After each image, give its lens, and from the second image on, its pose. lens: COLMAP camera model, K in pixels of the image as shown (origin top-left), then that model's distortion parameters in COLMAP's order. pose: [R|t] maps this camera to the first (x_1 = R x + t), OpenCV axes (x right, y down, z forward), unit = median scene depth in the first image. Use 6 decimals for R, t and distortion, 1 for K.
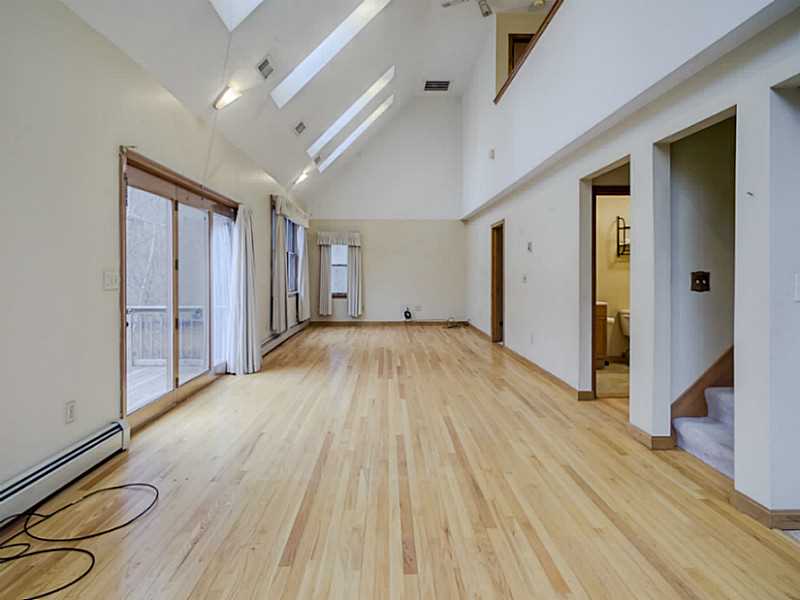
lens RADIAL K [[461.1, 0, 400.3], [0, 461.1, 279.6], [0, 0, 1]] dist [0.000041, 0.002618]
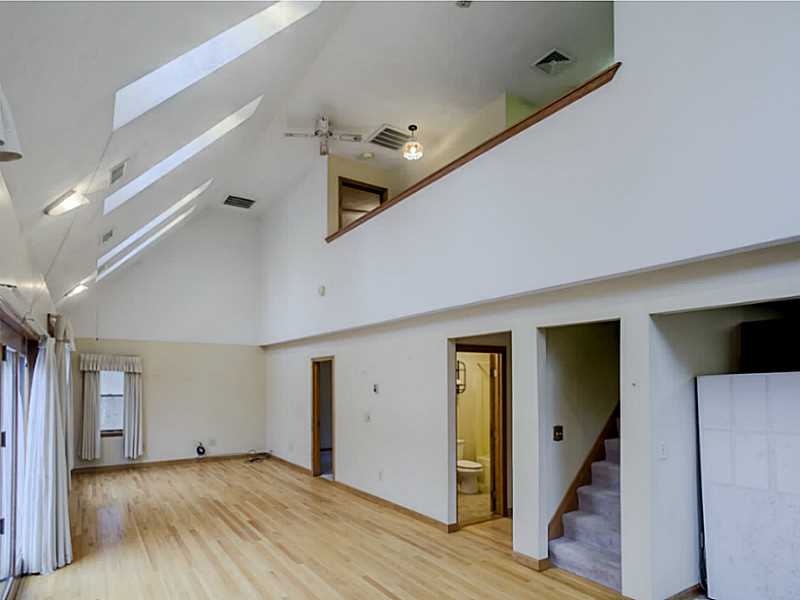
lens RADIAL K [[463.9, 0, 400.3], [0, 463.9, 380.8], [0, 0, 1]] dist [-0.000637, 0.001994]
pose [[0.843471, 0.000664, 0.537174, -0.184220], [0.008182, 0.999867, -0.014082, -0.055062], [-0.537113, 0.016273, 0.843354, 0.054385]]
